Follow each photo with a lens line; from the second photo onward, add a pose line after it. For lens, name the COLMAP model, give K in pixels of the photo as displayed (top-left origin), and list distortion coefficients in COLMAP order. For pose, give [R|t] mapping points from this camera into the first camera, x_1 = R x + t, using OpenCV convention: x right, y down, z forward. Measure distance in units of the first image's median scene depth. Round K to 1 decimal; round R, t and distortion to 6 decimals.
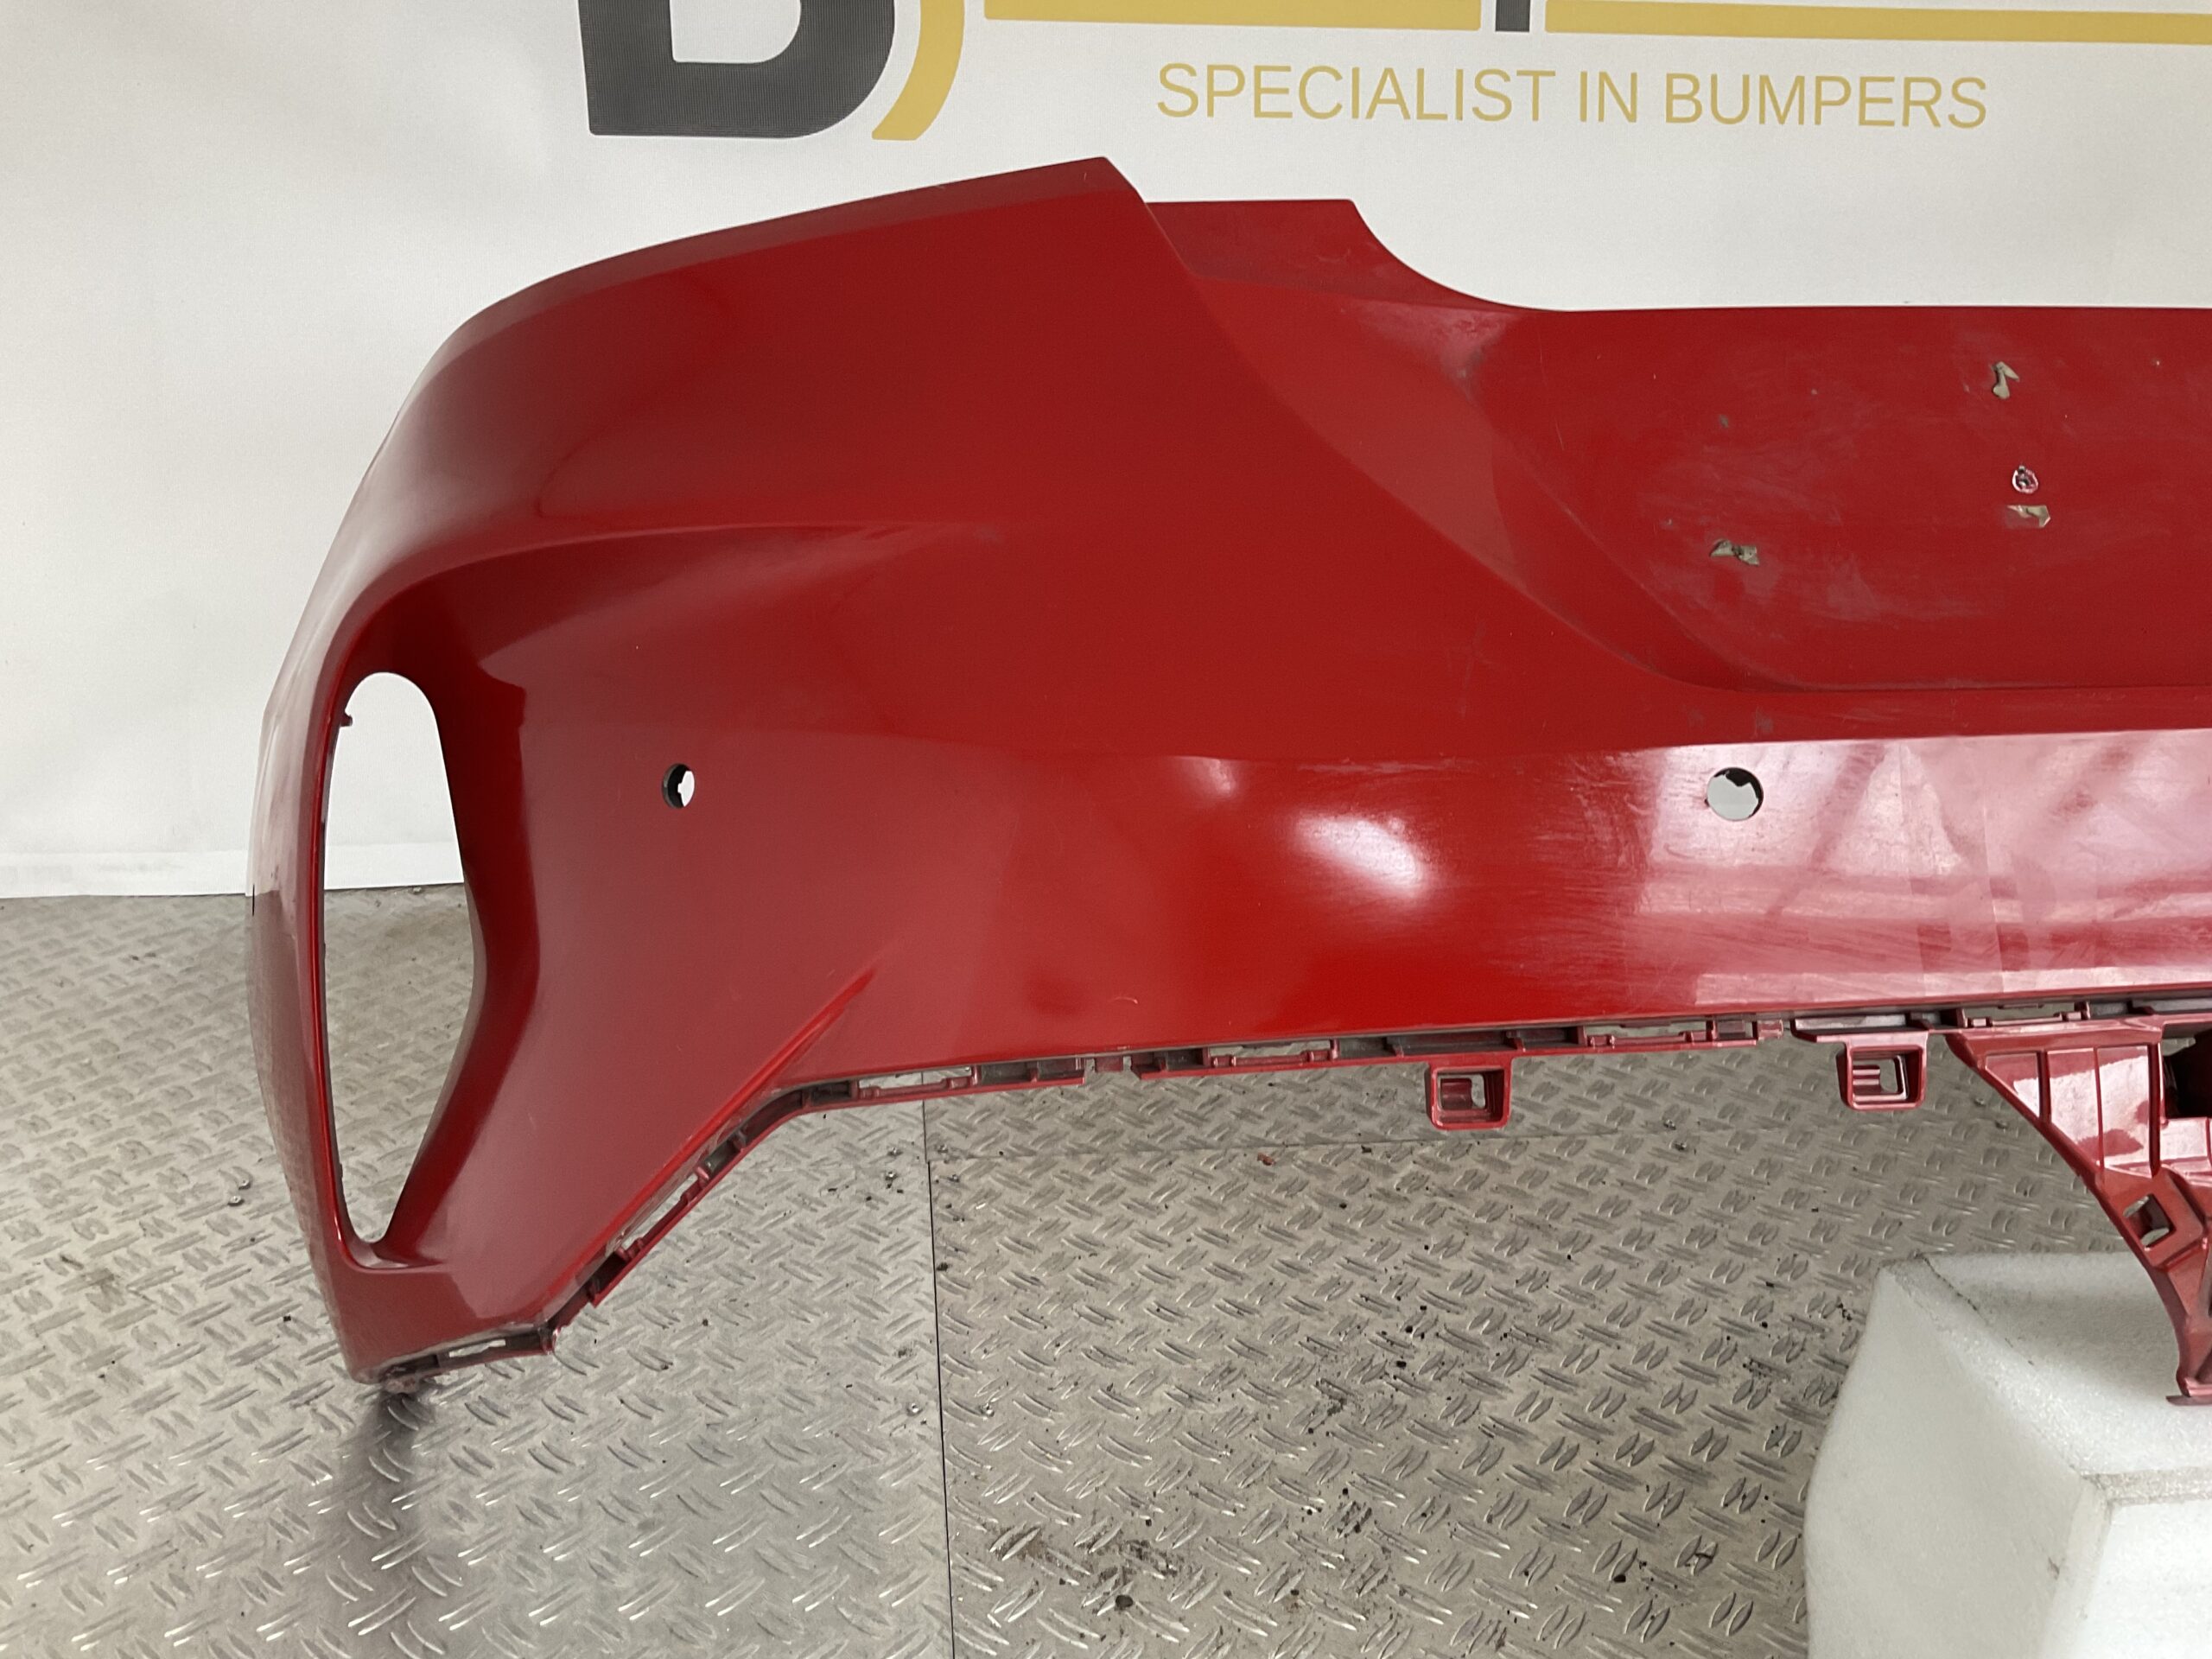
lens RADIAL K [[1829.1, 0, 1094.3], [0, 1829.1, 833.7], [0, 0, 1]] dist [0.072448, -0.134171]
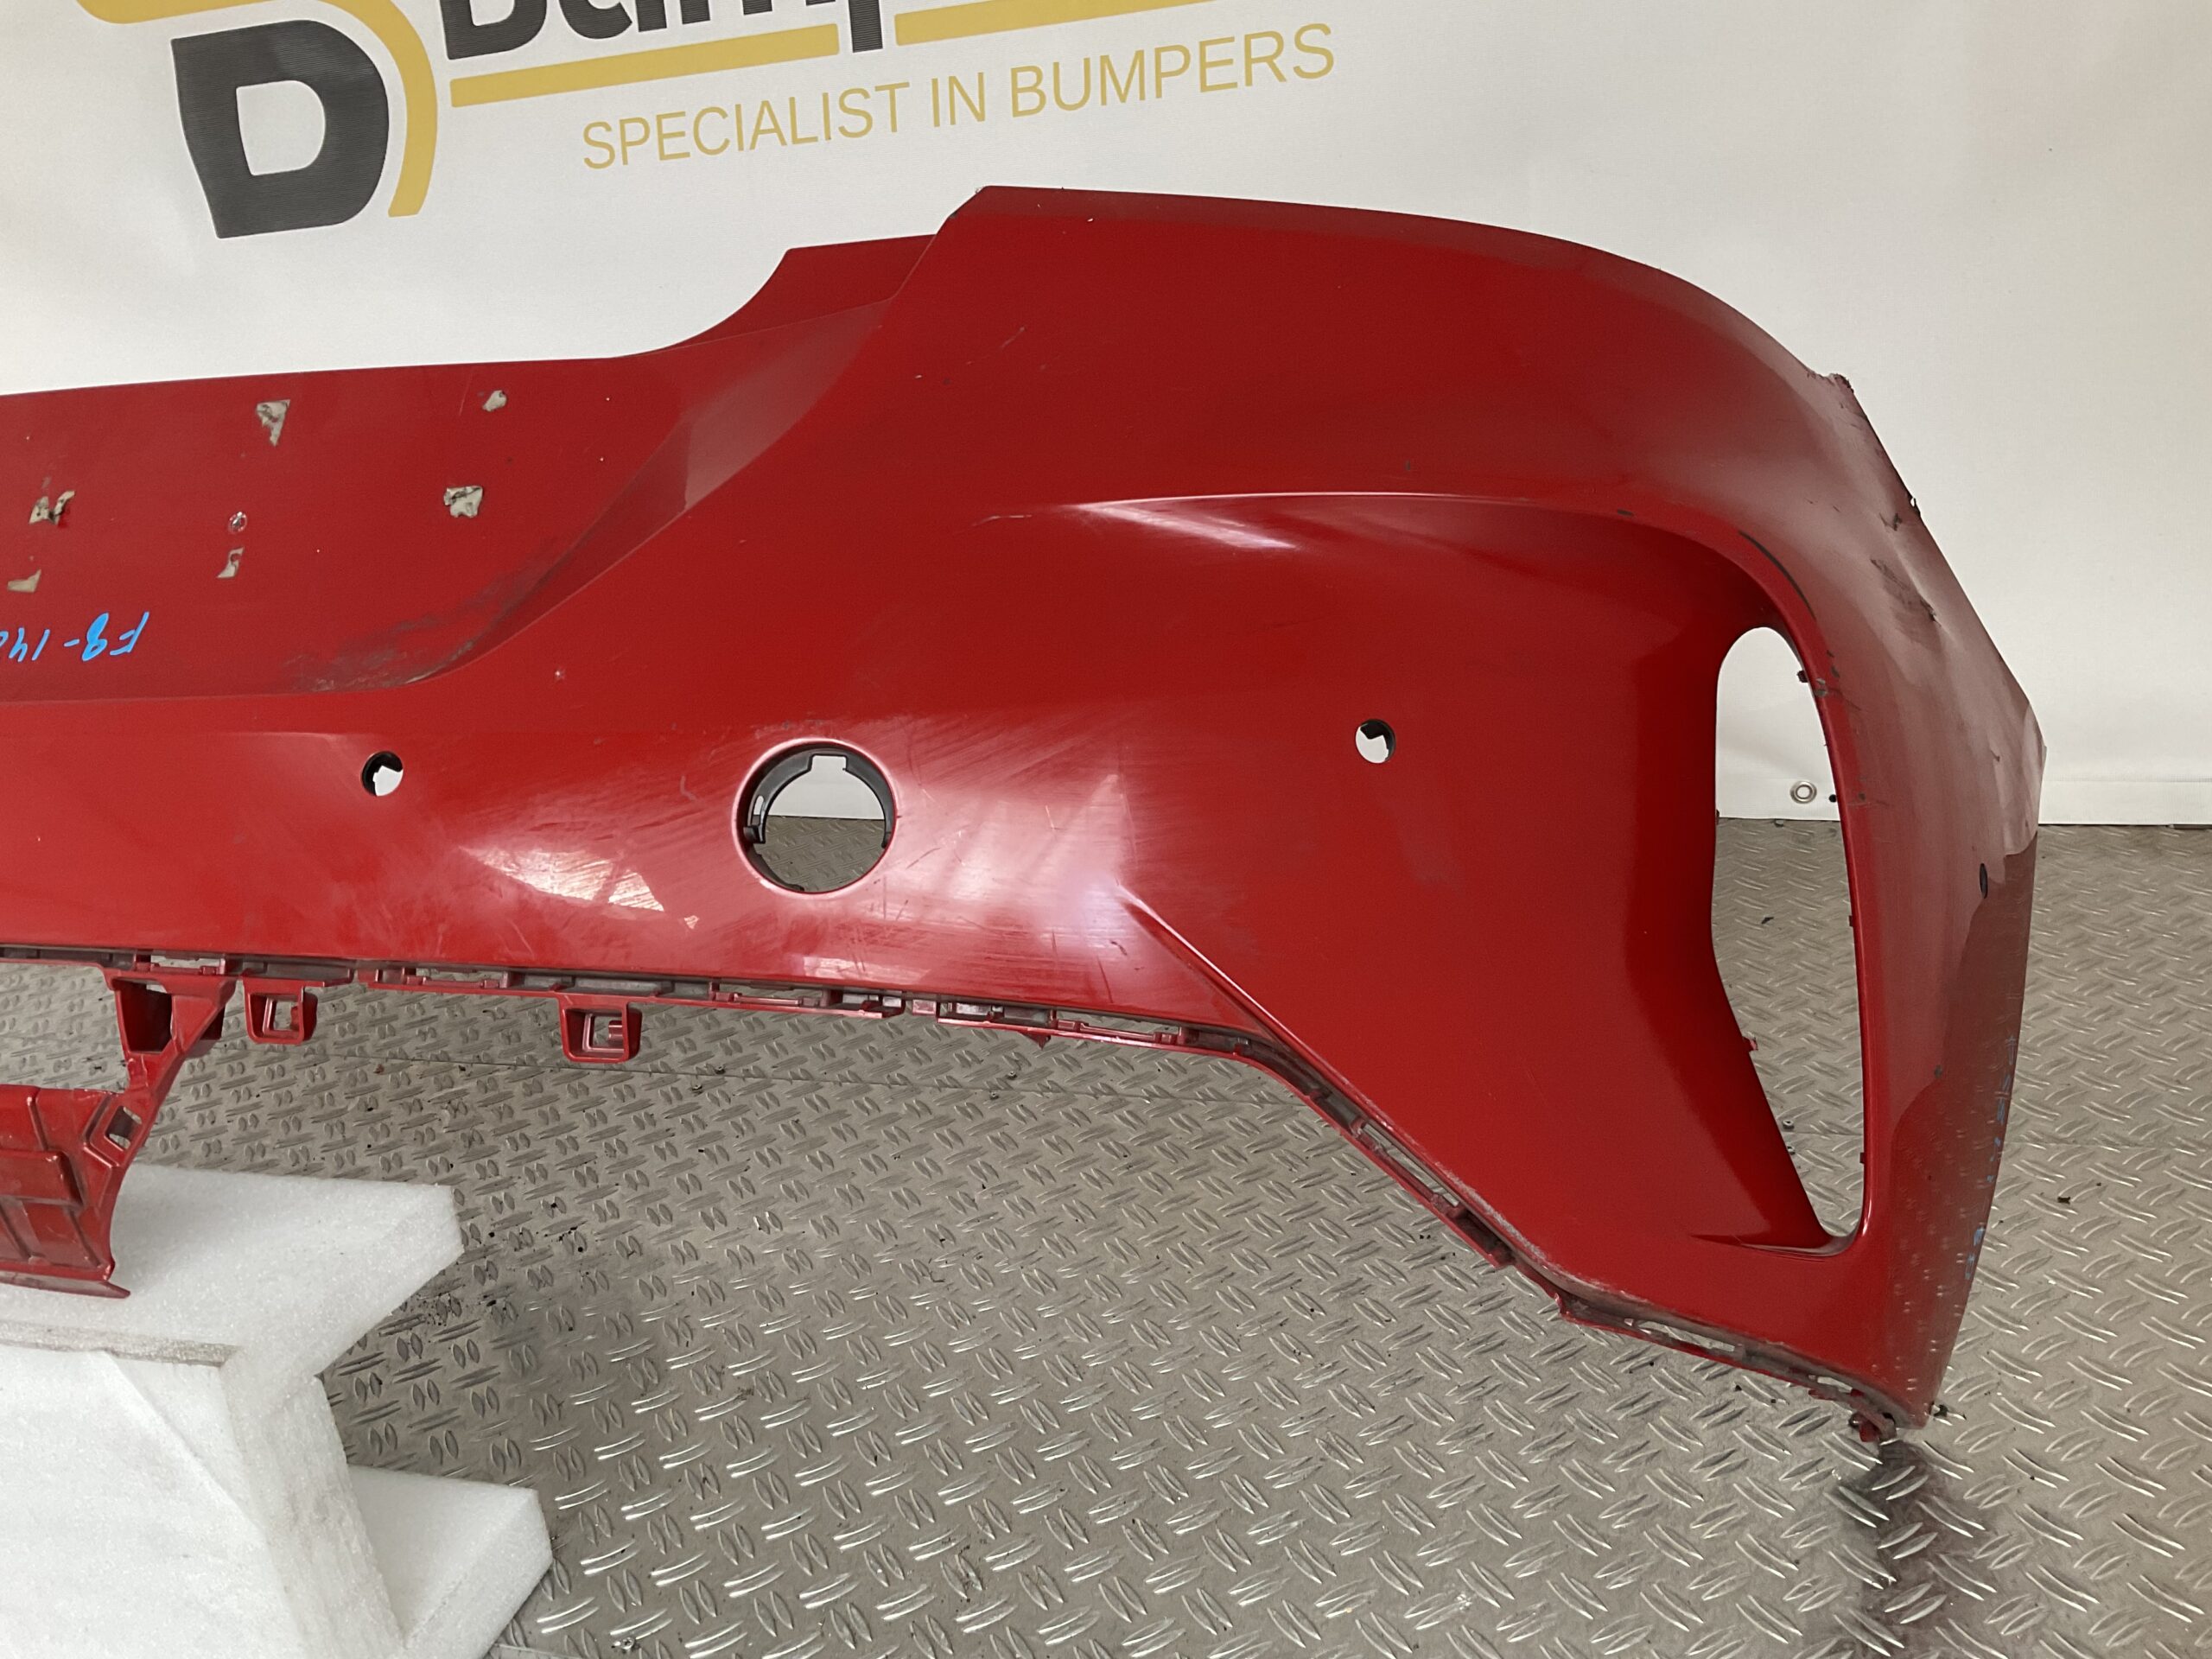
lens RADIAL K [[1829.1, 0, 1095.6], [0, 1829.1, 814.8], [0, 0, 1]] dist [0.072448, -0.134171]
pose [[0.908265, 0.030411, -0.417289, 1.063537], [-0.021569, 0.999432, 0.025889, -0.030942], [0.417839, -0.014514, 0.908405, 0.105308]]
